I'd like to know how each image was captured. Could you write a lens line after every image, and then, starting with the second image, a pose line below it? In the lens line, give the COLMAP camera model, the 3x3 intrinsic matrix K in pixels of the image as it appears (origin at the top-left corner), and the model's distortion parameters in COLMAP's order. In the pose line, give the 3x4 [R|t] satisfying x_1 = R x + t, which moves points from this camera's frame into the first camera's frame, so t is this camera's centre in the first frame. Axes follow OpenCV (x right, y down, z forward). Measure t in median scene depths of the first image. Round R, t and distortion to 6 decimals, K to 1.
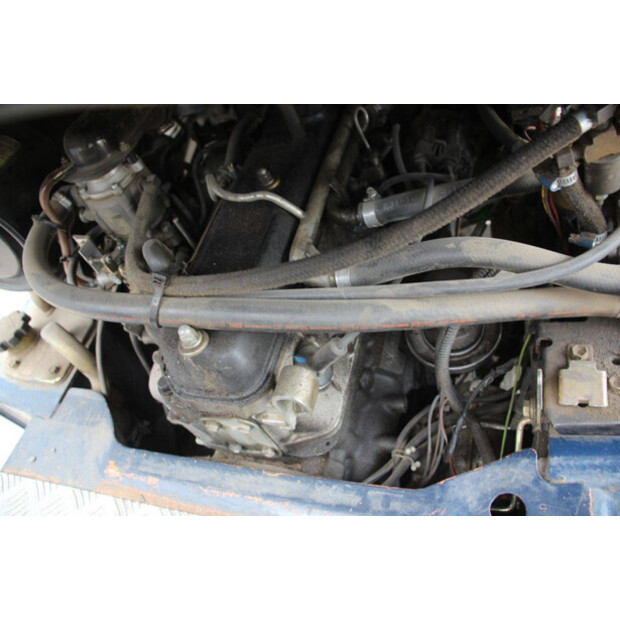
lens RADIAL K [[493.9, 0, 310.0], [0, 493.9, 310.0], [0, 0, 1]] dist [-0.154357, 0.004657]
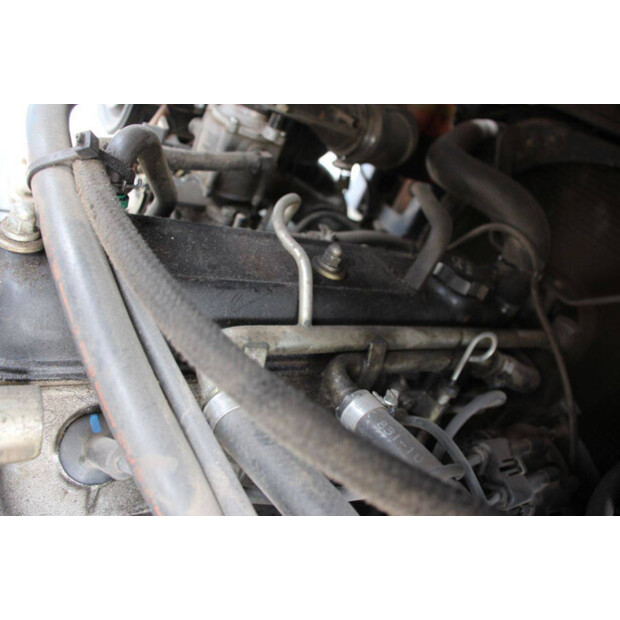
lens RADIAL K [[493.9, 0, 310.0], [0, 493.9, 310.0], [0, 0, 1]] dist [-0.154357, 0.004657]
pose [[0.489877, 0.826139, -0.278414, 0.155935], [-0.871268, 0.452880, -0.189188, -0.084020], [-0.030208, 0.335253, 0.941644, 0.384023]]
